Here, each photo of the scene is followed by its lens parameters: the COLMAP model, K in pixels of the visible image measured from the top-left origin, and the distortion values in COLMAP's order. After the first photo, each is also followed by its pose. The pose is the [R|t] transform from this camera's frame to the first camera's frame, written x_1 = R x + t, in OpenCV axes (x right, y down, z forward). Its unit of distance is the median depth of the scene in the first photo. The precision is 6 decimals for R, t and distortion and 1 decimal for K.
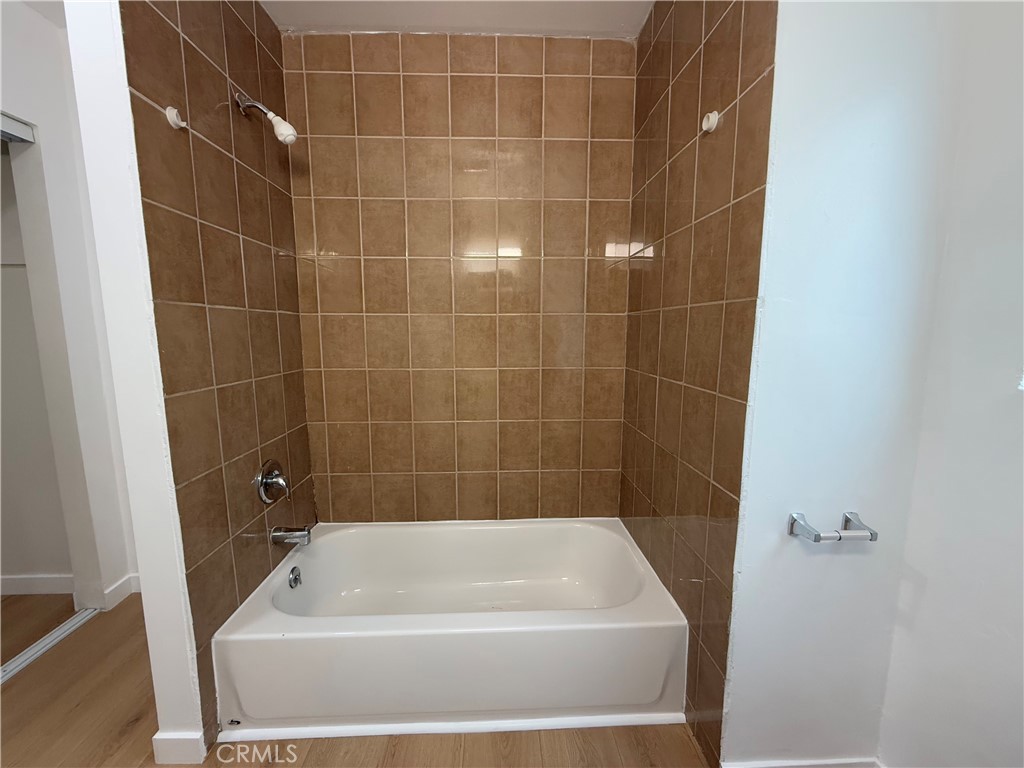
lens RADIAL K [[407.6, 0, 512.0], [0, 407.6, 384.0], [0, 0, 1]] dist [-0.001749, -0.000274]
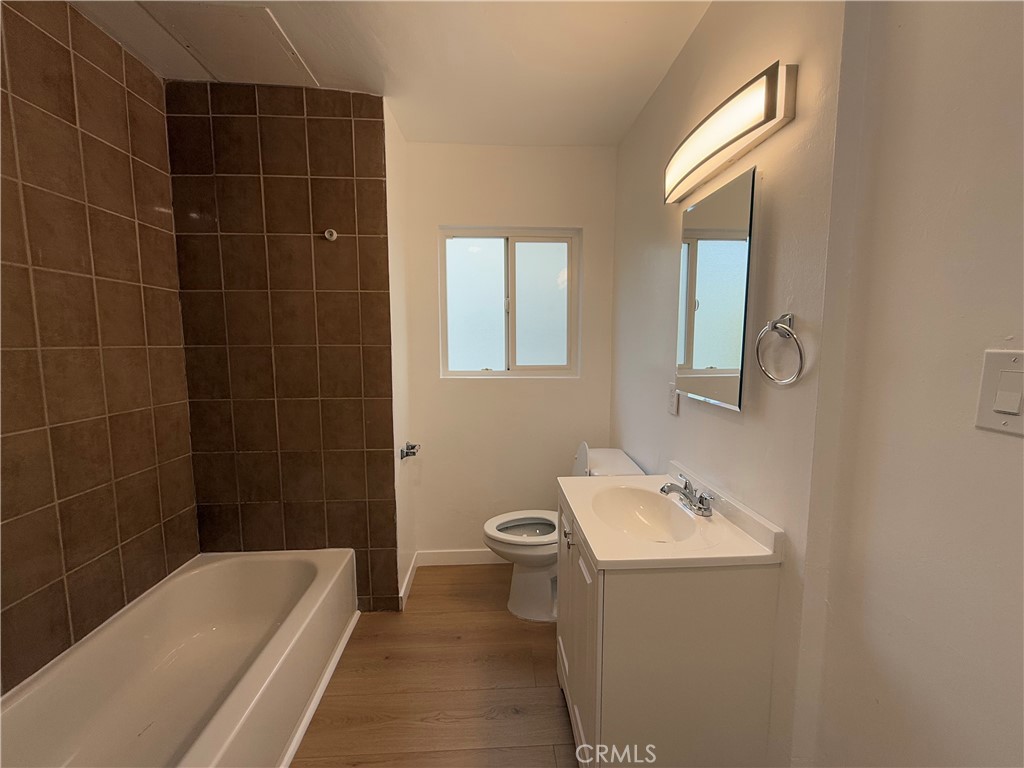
lens RADIAL K [[407.6, 0, 512.0], [0, 407.6, 384.0], [0, 0, 1]] dist [-0.001749, -0.000274]
pose [[-0.014134, -0.098129, 0.995073, -0.734256], [0.135021, 0.985871, 0.099139, -0.073155], [-0.990742, 0.135757, -0.000685, 0.222816]]
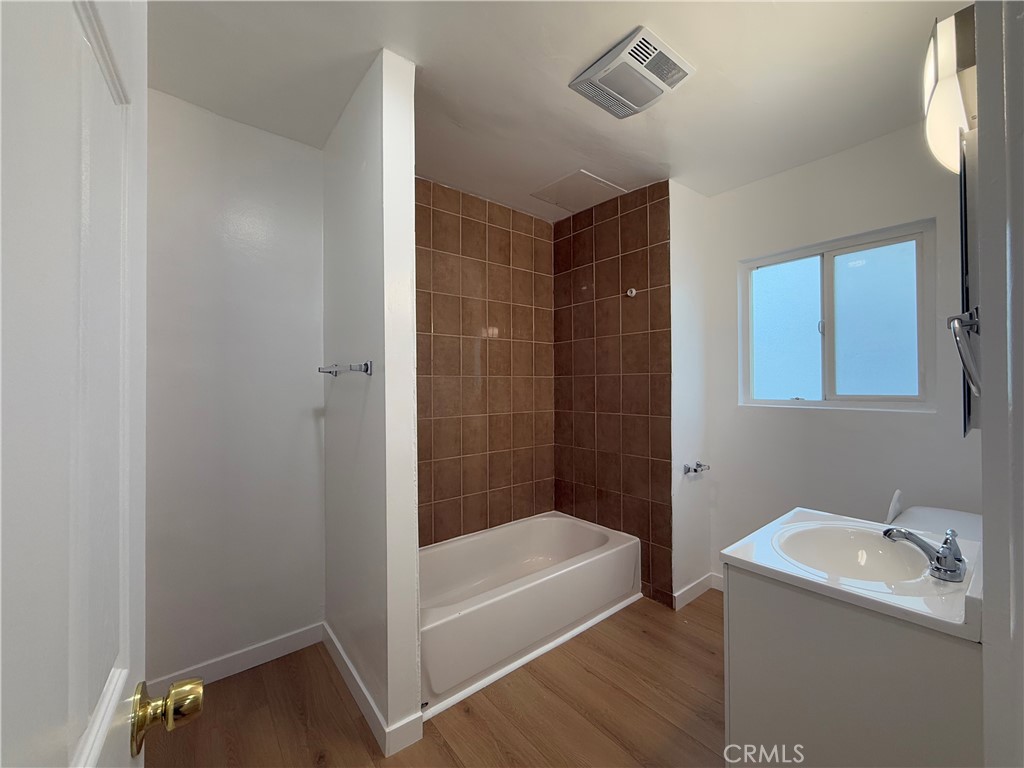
lens RADIAL K [[407.6, 0, 512.0], [0, 407.6, 384.0], [0, 0, 1]] dist [-0.001749, -0.000274]
pose [[0.804290, -0.001854, 0.594234, -0.819335], [0.084981, 0.990076, -0.111932, 0.022154], [-0.588129, 0.140524, 0.796466, -0.185913]]
